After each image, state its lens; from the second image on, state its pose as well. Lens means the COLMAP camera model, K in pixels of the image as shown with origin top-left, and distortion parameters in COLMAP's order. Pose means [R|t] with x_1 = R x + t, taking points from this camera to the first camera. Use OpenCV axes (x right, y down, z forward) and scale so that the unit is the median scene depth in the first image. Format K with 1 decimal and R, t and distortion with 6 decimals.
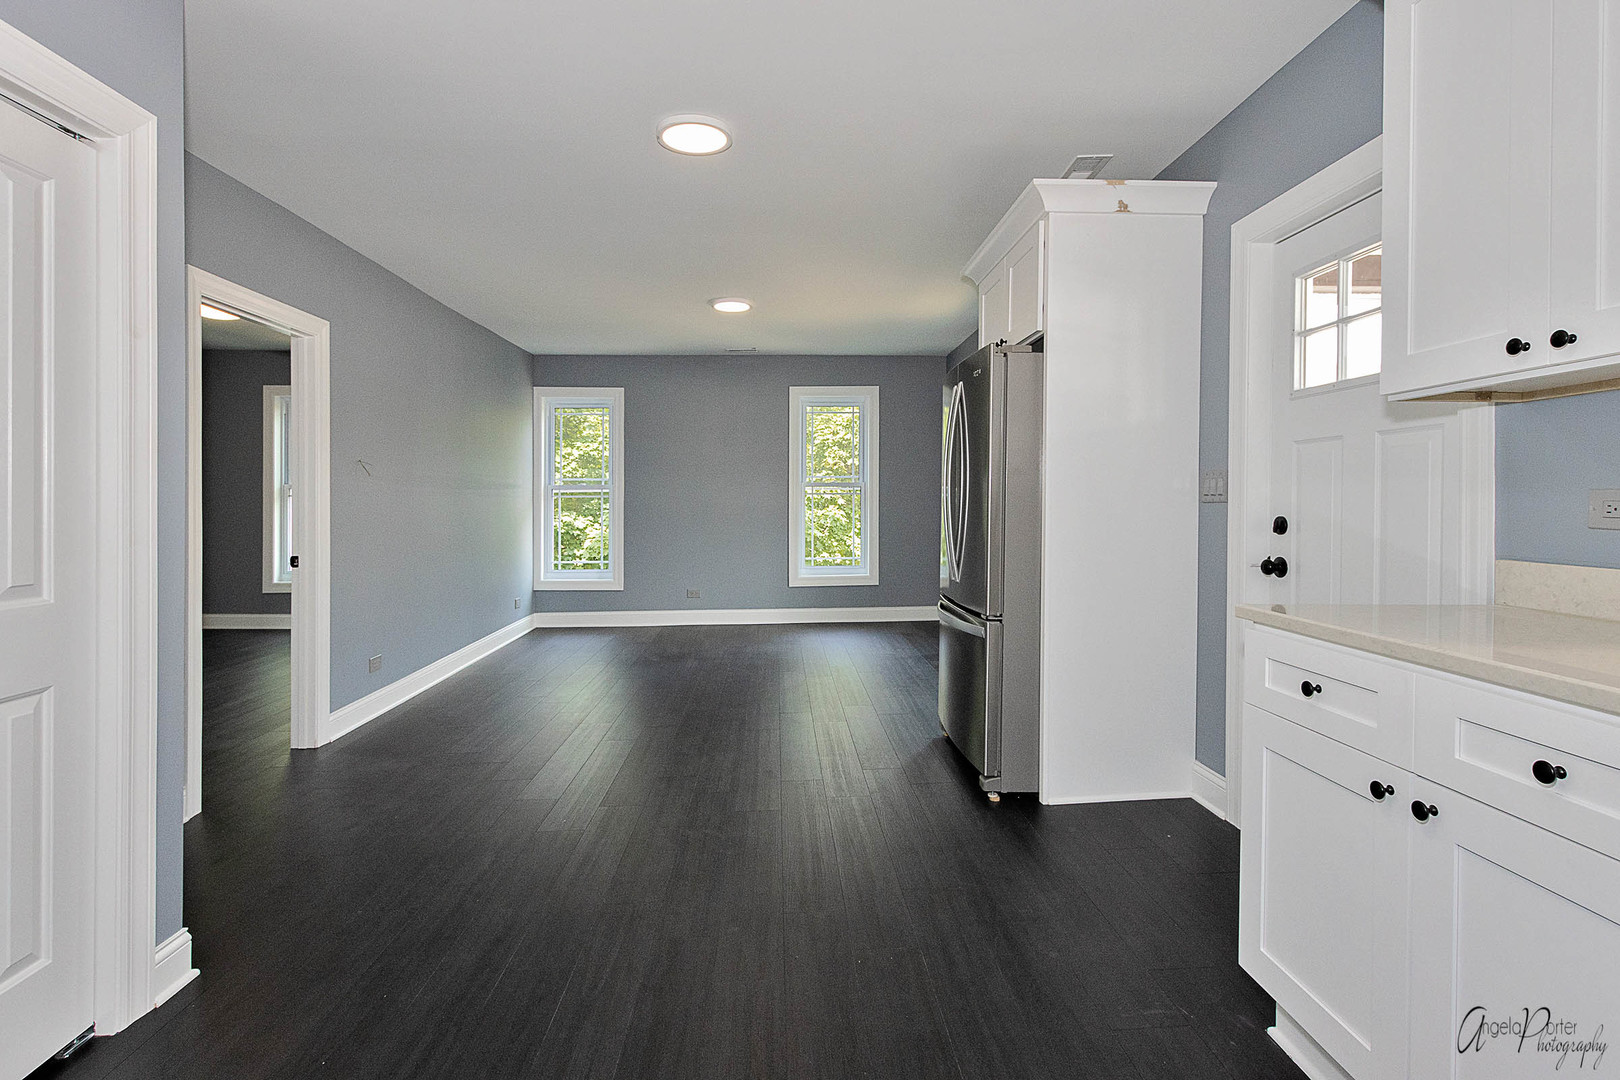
lens RADIAL K [[760.7, 0, 830.5], [0, 760.7, 507.8], [0, 0, 1]] dist [0.001788, -0.000569]
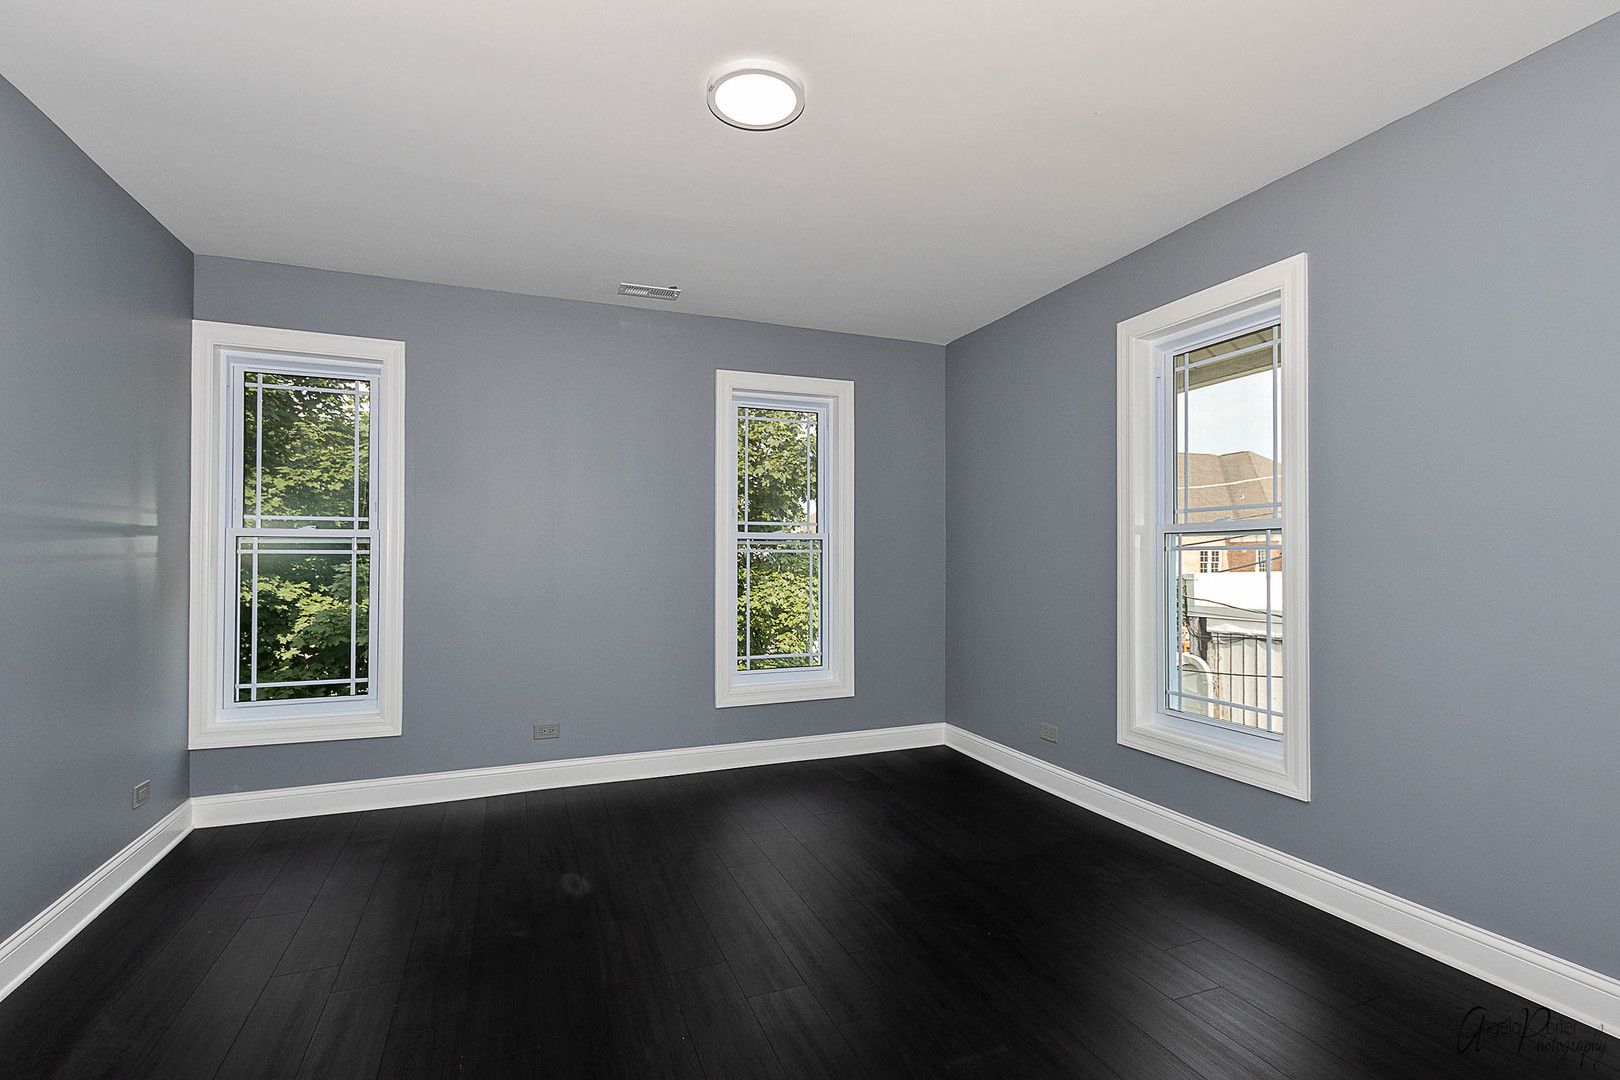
lens RADIAL K [[721.6, 0, 796.7], [0, 721.6, 551.3], [0, 0, 1]] dist [-0.017798, -0.000131]
pose [[0.949990, 0.008307, 0.312169, -0.166291], [-0.002755, 0.999830, -0.018222, -0.007380], [-0.312267, 0.016451, 0.949852, 0.443224]]
